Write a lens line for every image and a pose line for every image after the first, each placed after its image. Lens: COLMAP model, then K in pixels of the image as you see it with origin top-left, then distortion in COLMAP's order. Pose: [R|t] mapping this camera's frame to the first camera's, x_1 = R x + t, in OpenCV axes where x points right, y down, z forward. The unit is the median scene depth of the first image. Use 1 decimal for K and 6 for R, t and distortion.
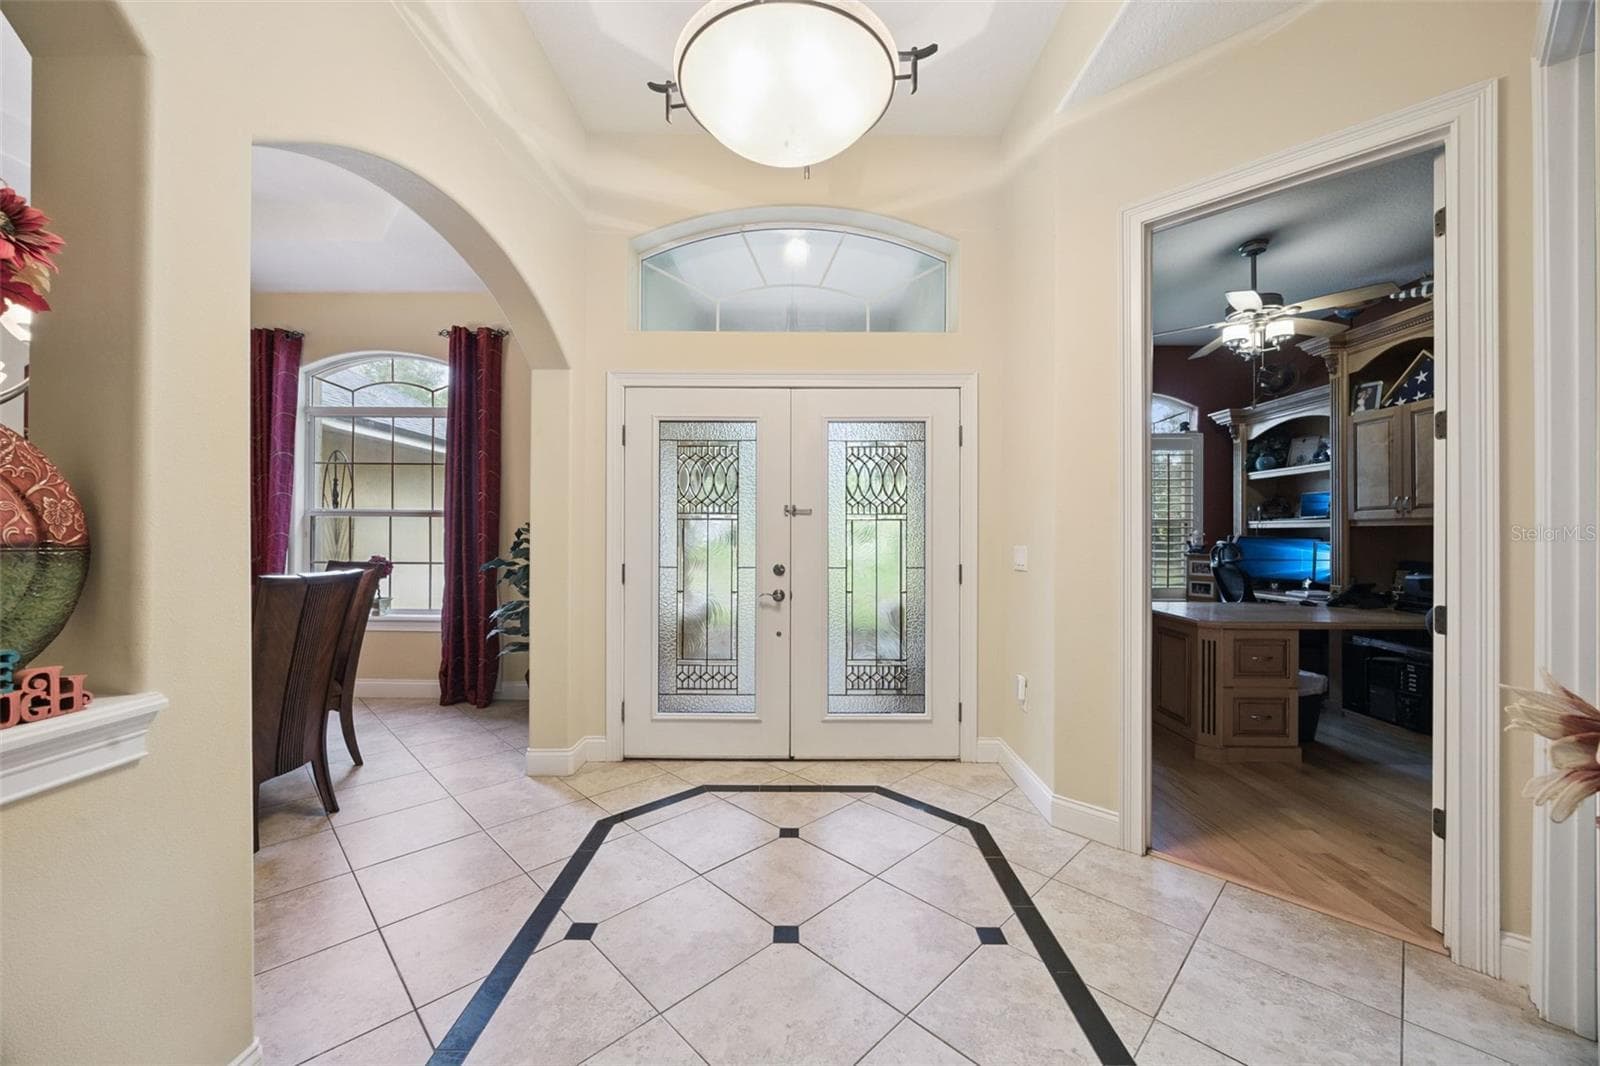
lens RADIAL K [[607.9, 0, 795.2], [0, 607.9, 529.7], [0, 0, 1]] dist [-0.005934, -0.000127]
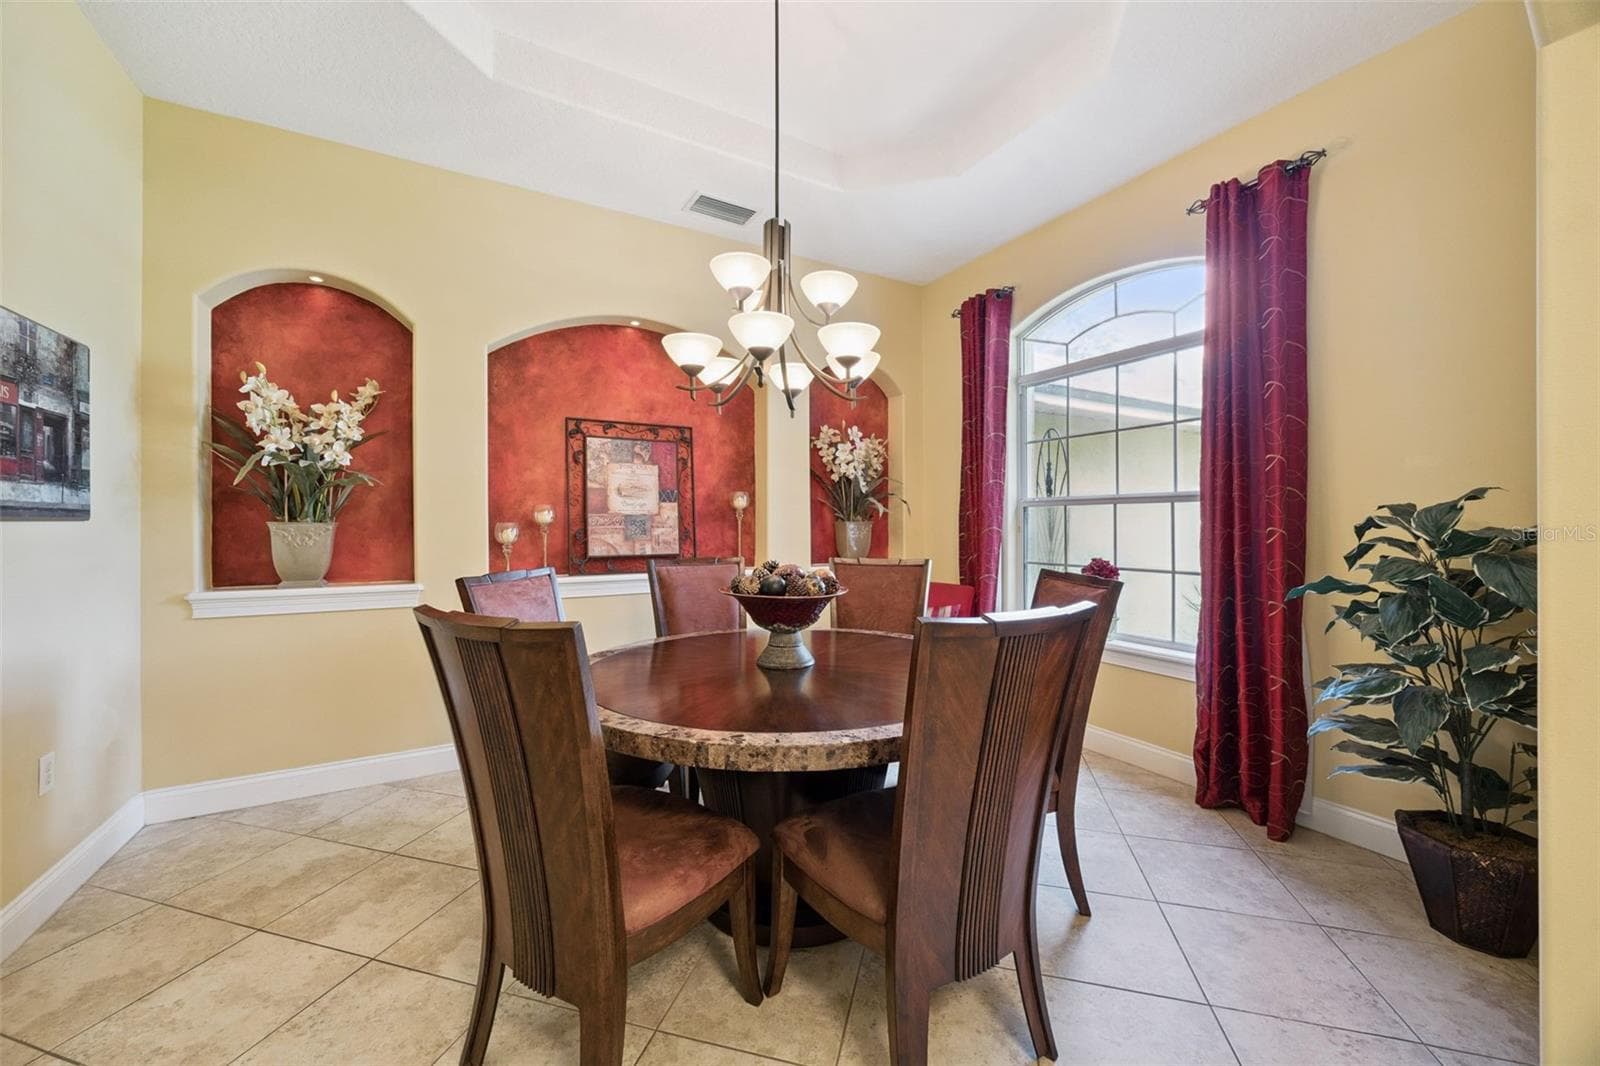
lens RADIAL K [[607.9, 0, 795.2], [0, 607.9, 529.7], [0, 0, 1]] dist [-0.005934, -0.000127]
pose [[0.501184, 0.000557, -0.865341, -0.246247], [0.011142, 0.999913, 0.007098, -0.000420], [0.865269, -0.013199, 0.501134, 0.324883]]
